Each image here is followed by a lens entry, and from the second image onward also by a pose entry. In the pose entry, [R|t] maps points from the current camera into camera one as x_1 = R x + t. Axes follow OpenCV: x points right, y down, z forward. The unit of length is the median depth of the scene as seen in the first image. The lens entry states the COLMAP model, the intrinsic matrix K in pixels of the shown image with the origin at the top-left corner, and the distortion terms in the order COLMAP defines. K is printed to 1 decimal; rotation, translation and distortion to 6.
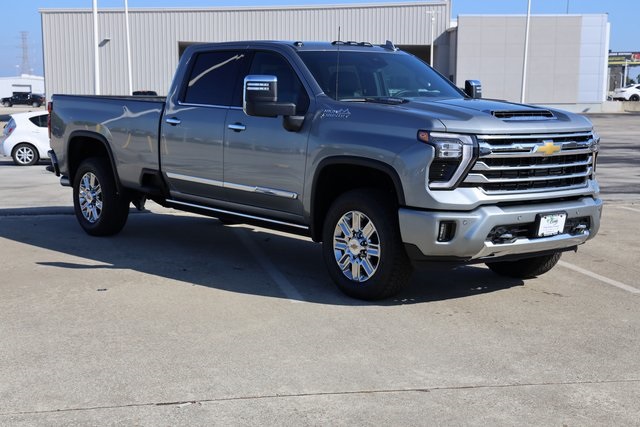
lens RADIAL K [[1040.6, 0, 320.0], [0, 1040.6, 211.6], [0, 0, 1]] dist [0.065106, 0.000000]
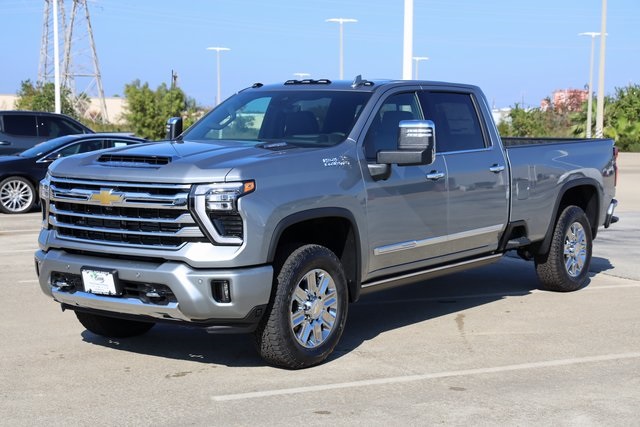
lens RADIAL K [[1134.9, 0, 320.8], [0, 1134.9, 214.5], [0, 0, 1]] dist [0.213735, 0.000000]
pose [[0.262425, 0.074064, -0.962106, 1.212635], [-0.114225, 0.992424, 0.045242, -0.111303], [0.958168, 0.098024, 0.268897, 0.909525]]
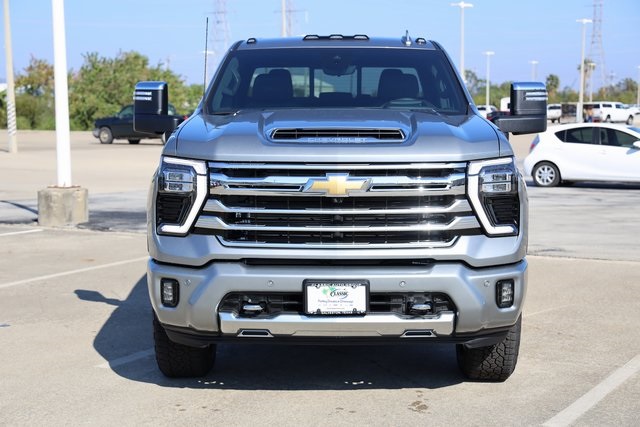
lens RADIAL K [[1196.0, 0, 319.5], [0, 1196.0, 212.9], [0, 0, 1]] dist [0.288275, 0.000000]
pose [[0.779686, 0.051697, -0.624033, 0.690992], [-0.065075, 0.997879, 0.001360, -0.042709], [0.622780, 0.039549, 0.781397, 0.386096]]
